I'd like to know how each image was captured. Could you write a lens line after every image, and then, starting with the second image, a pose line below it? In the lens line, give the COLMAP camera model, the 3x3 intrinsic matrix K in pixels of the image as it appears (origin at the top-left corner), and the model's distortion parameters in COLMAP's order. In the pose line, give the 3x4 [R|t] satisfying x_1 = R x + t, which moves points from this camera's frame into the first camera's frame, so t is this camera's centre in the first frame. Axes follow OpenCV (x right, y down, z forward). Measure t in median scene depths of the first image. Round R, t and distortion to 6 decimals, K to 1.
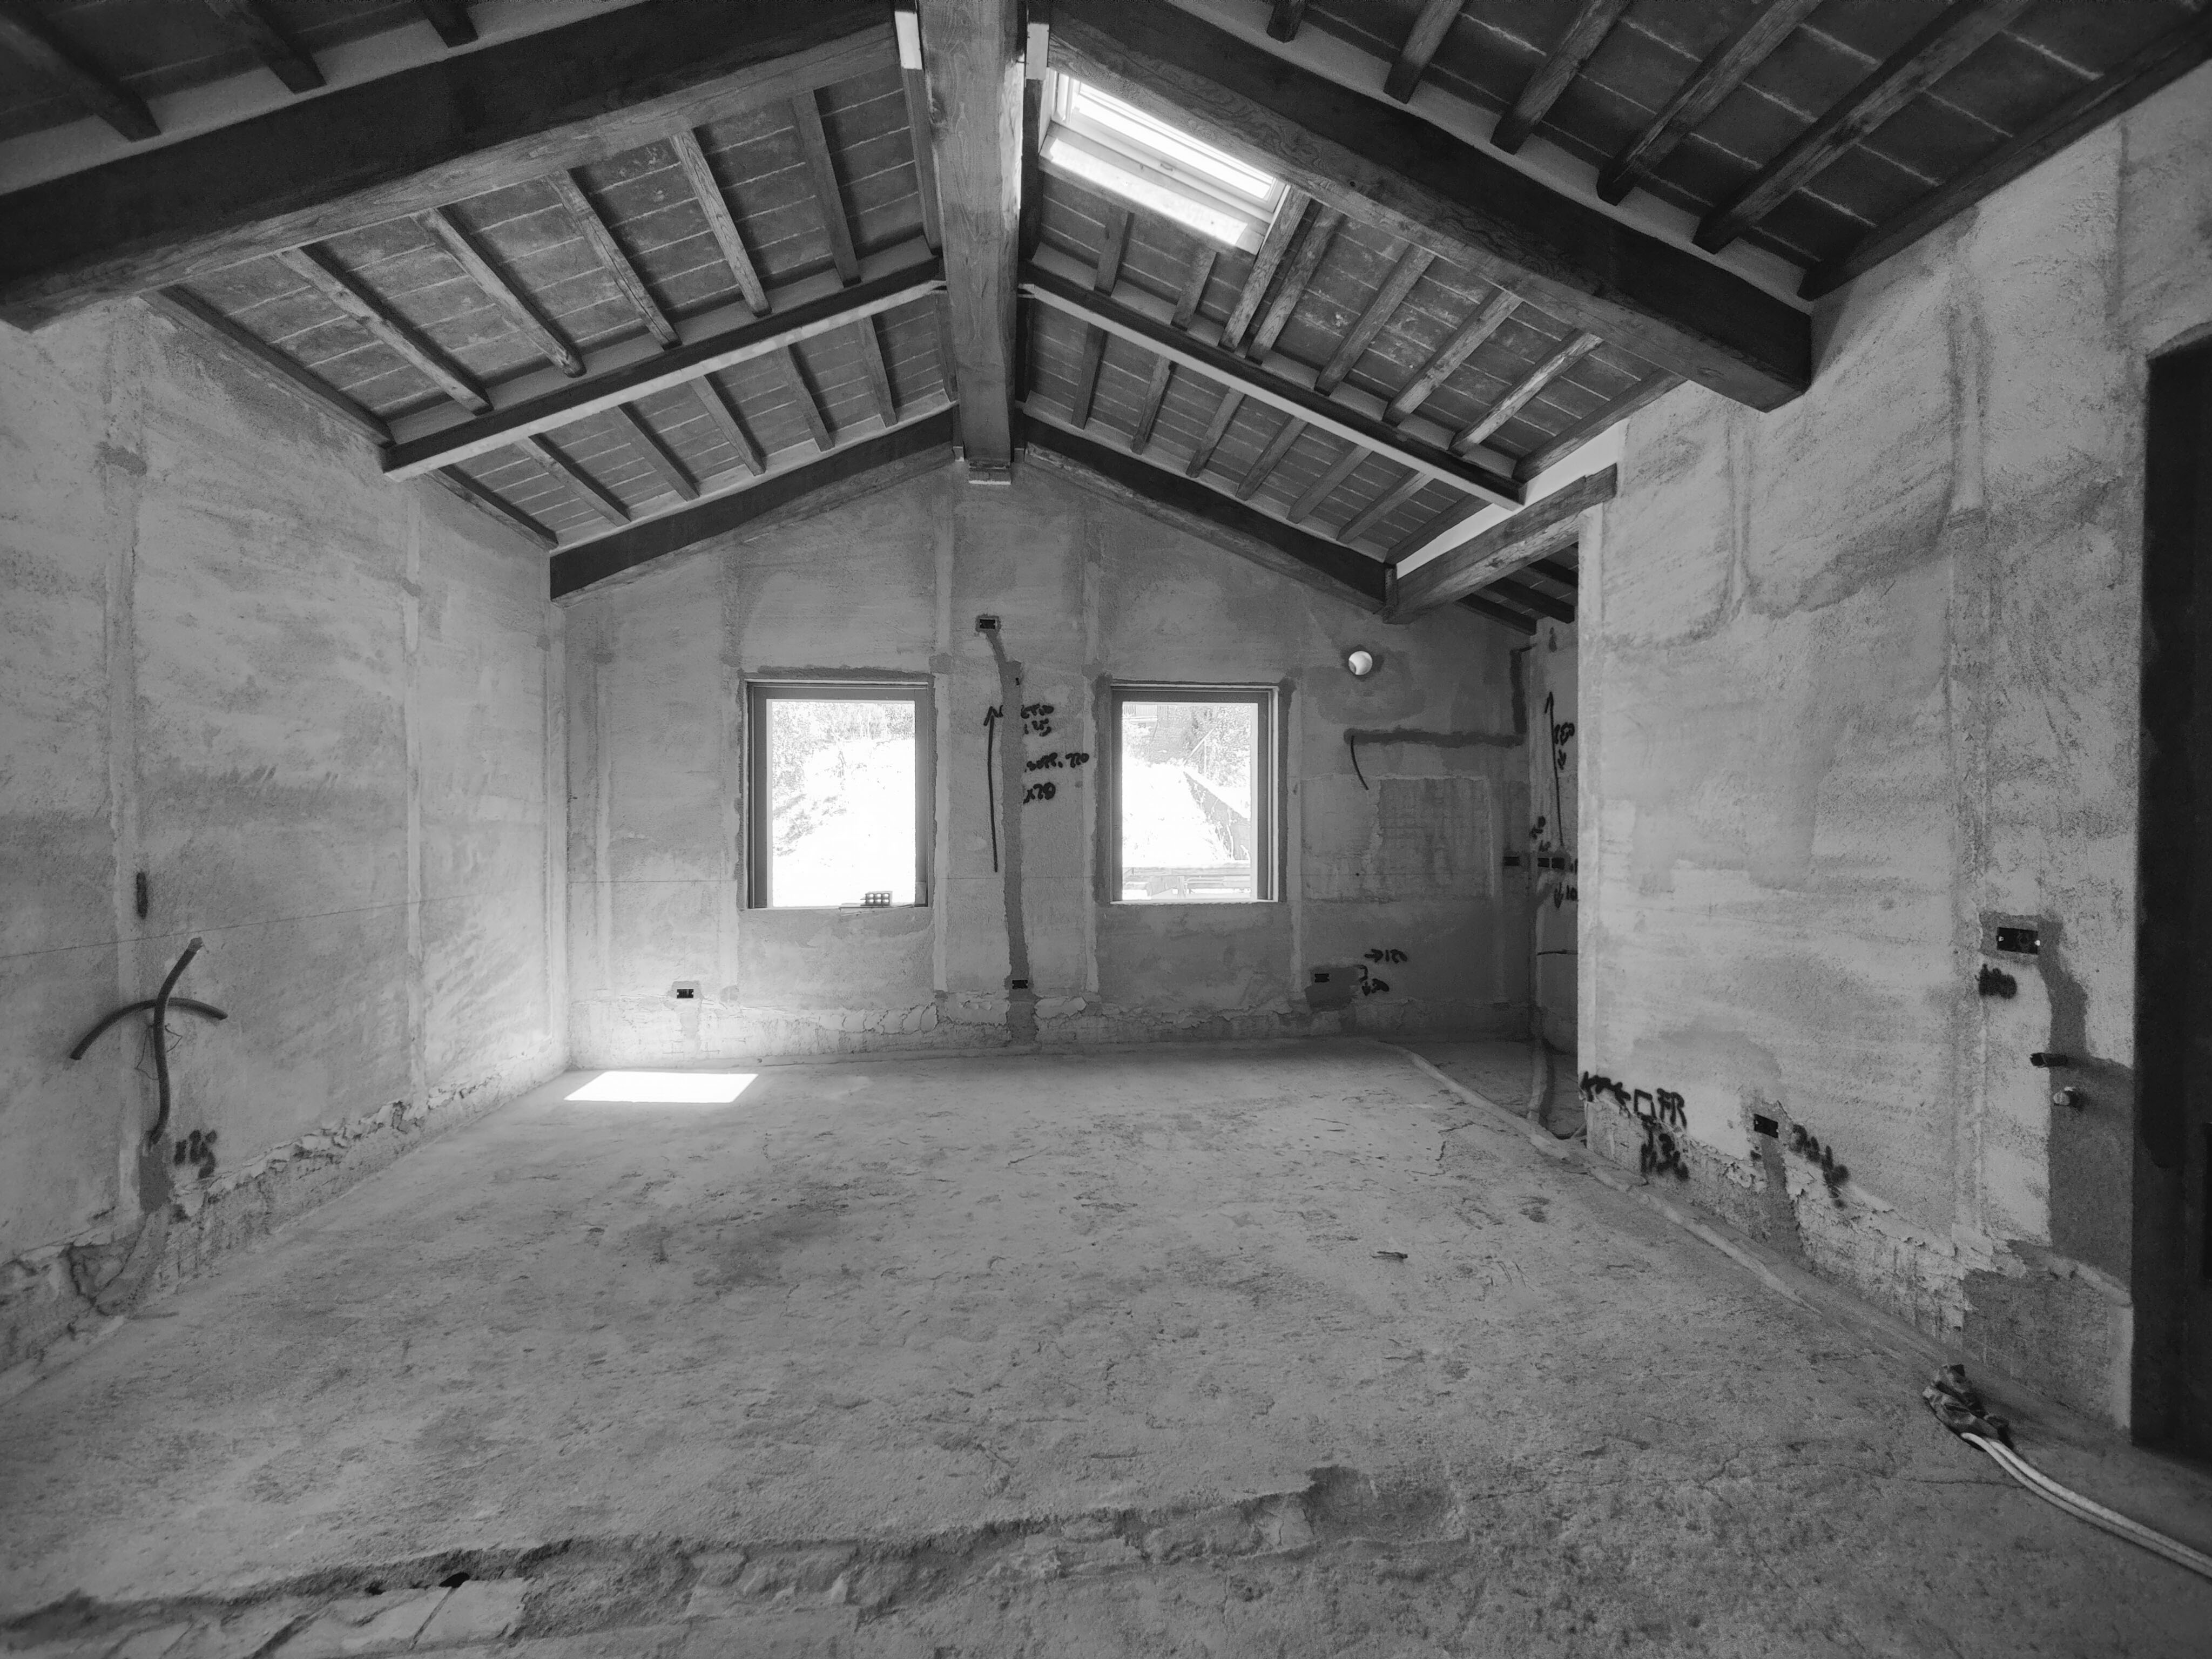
lens RADIAL K [[934.9, 0, 1106.0], [0, 934.9, 829.5], [0, 0, 1]] dist [-0.000340, -0.008057]
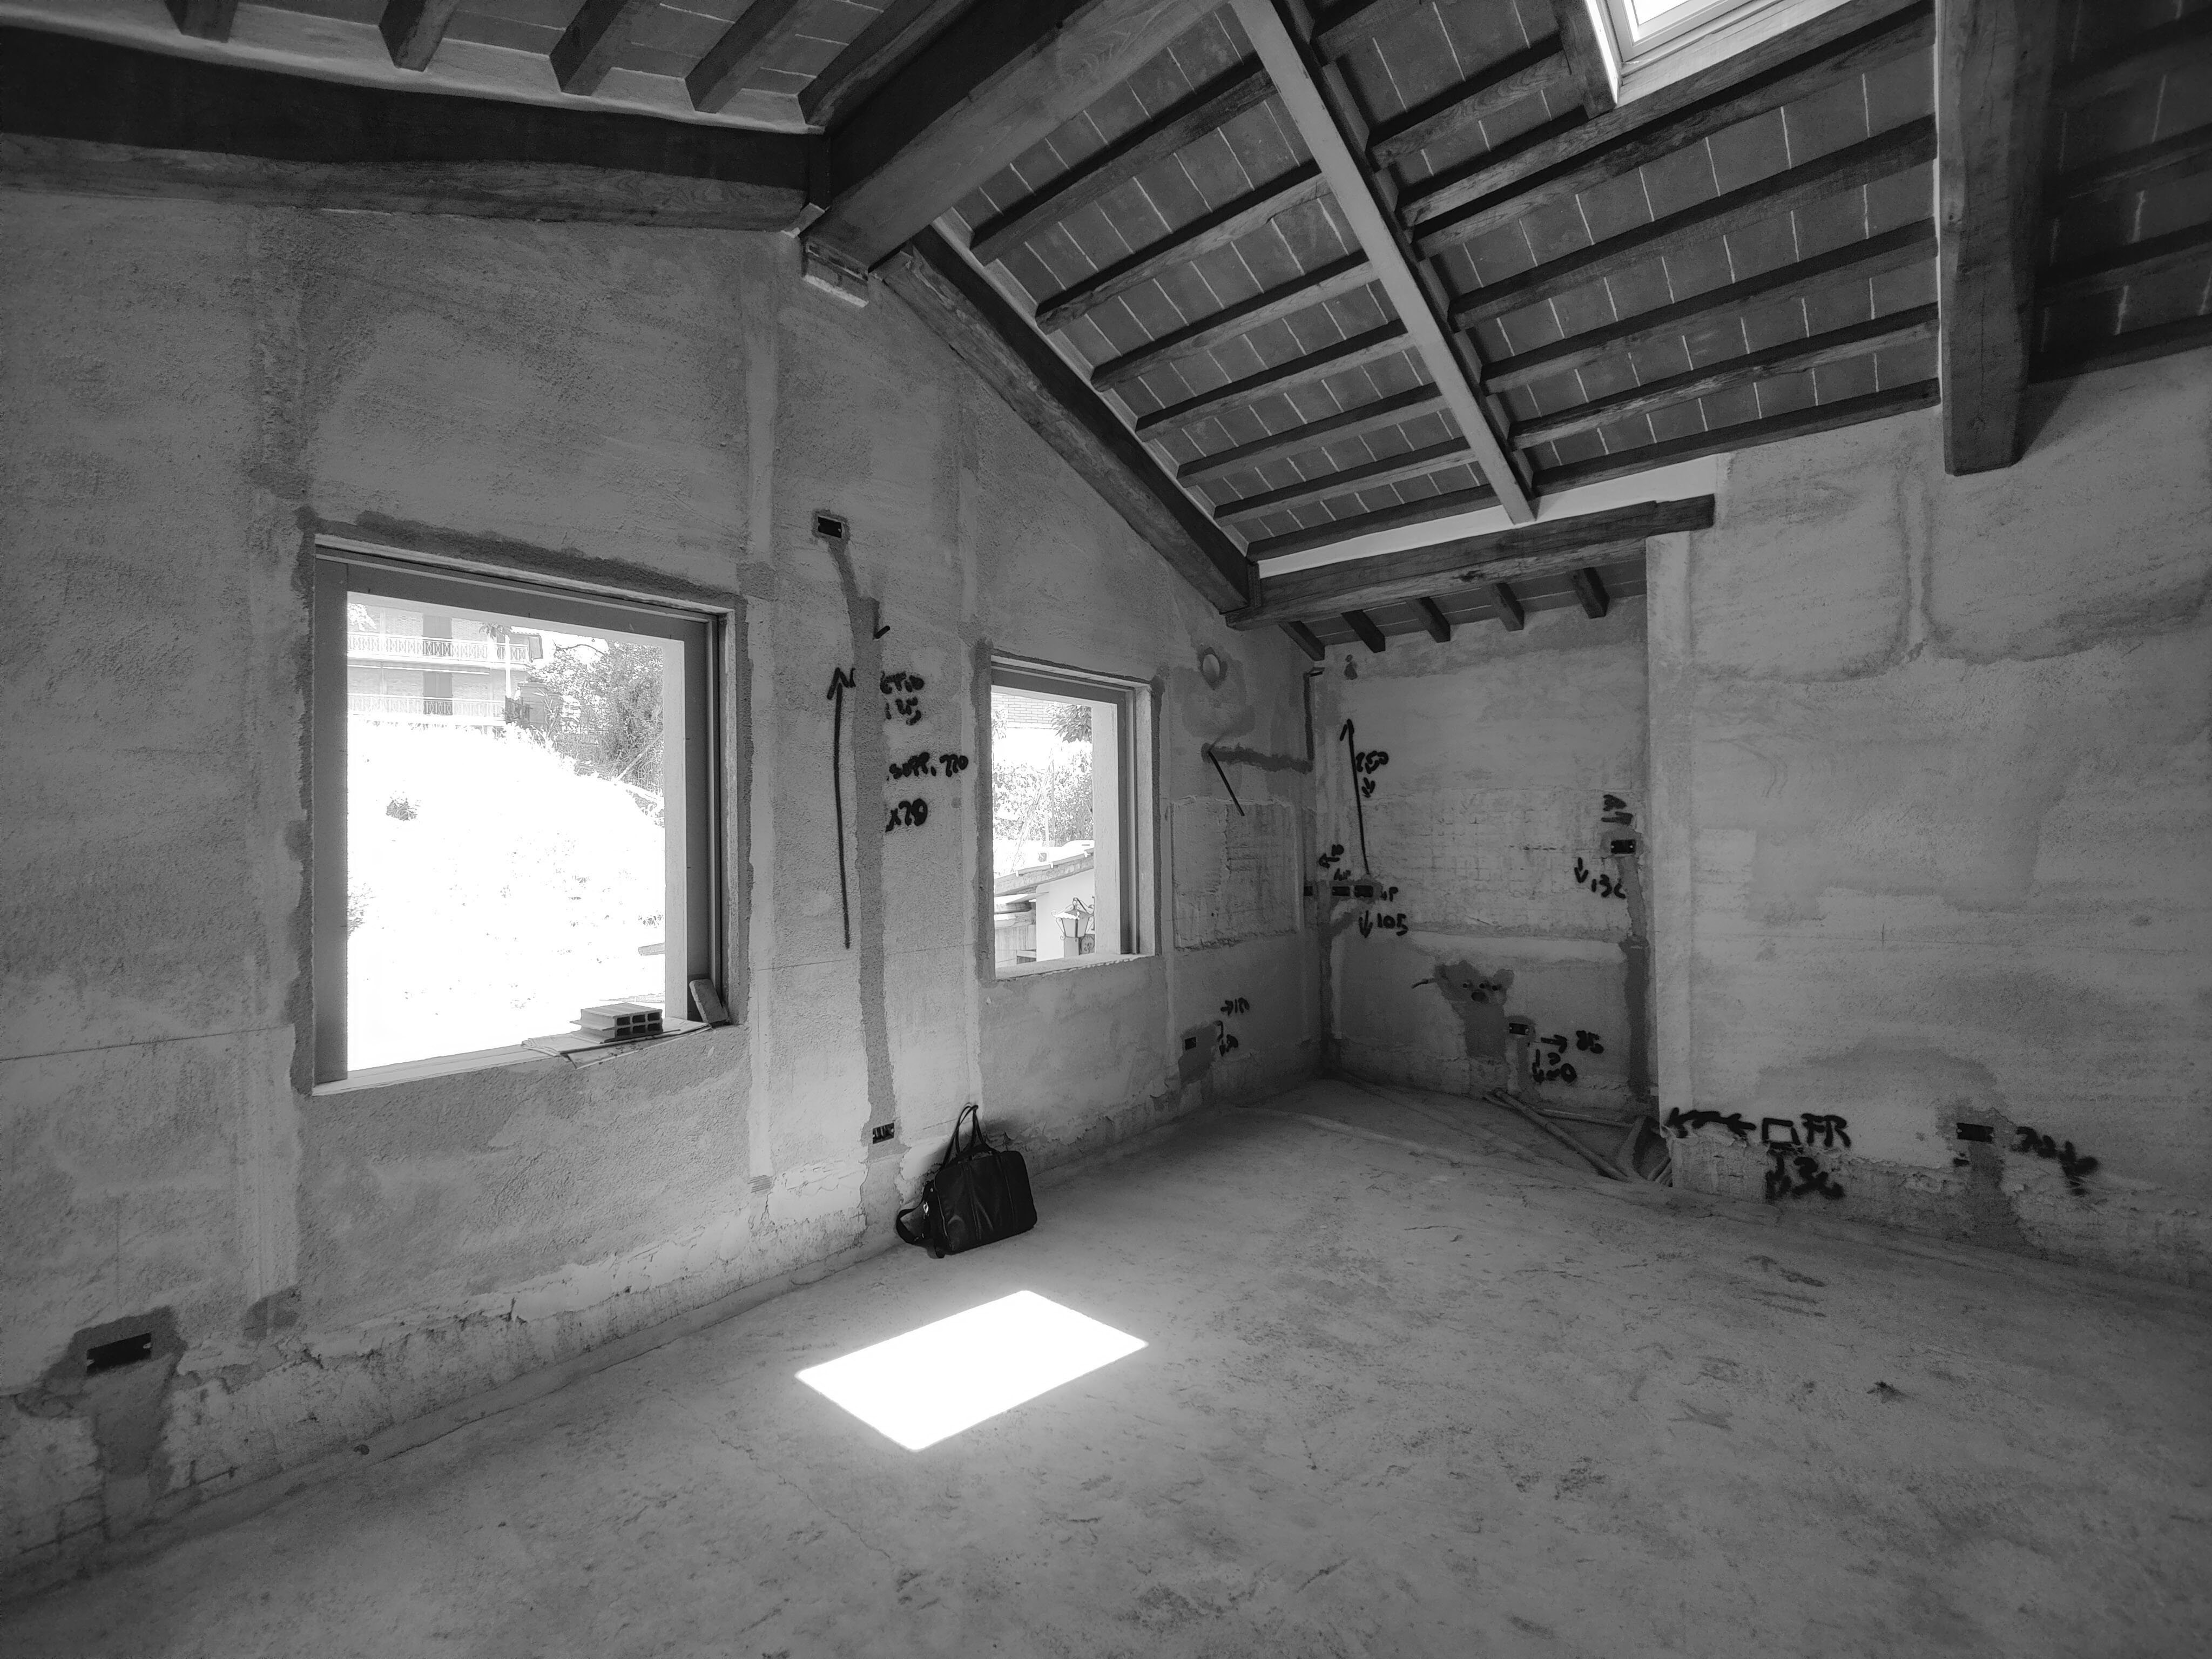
lens RADIAL K [[934.9, 0, 1106.0], [0, 934.9, 829.5], [0, 0, 1]] dist [-0.000340, -0.008057]
pose [[0.741264, 0.000730, 0.671213, -0.401074], [0.017610, 0.999634, -0.020535, -0.014911], [-0.670983, 0.027042, 0.740980, 0.461741]]
